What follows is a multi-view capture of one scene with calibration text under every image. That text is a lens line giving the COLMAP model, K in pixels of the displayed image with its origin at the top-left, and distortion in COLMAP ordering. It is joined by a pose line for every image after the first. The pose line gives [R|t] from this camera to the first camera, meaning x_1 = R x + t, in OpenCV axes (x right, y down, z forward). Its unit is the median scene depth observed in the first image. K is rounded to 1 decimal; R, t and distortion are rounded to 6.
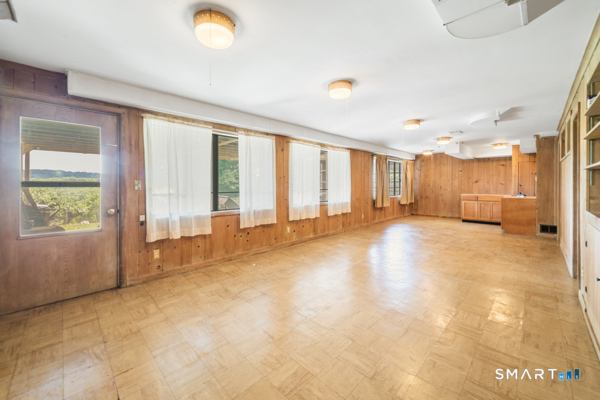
lens RADIAL K [[235.5, 0, 300.0], [0, 235.5, 186.5], [0, 0, 1]] dist [-0.000910, 0.000223]
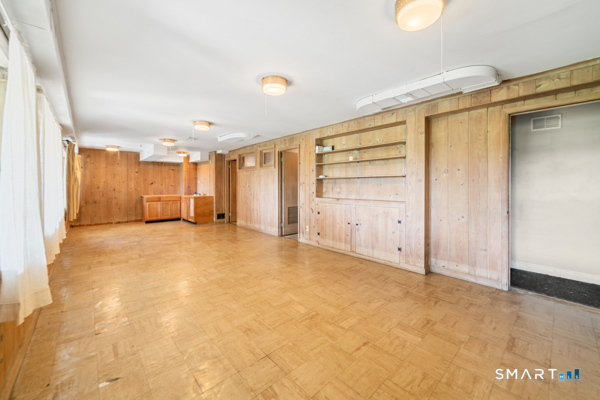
lens RADIAL K [[235.5, 0, 296.9], [0, 235.5, 183.3], [0, 0, 1]] dist [-0.000910, 0.000223]
pose [[0.052815, 0.011189, 0.998542, -0.276473], [0.011587, 0.999863, -0.011816, -0.001471], [-0.998537, 0.012194, 0.052678, 0.307299]]
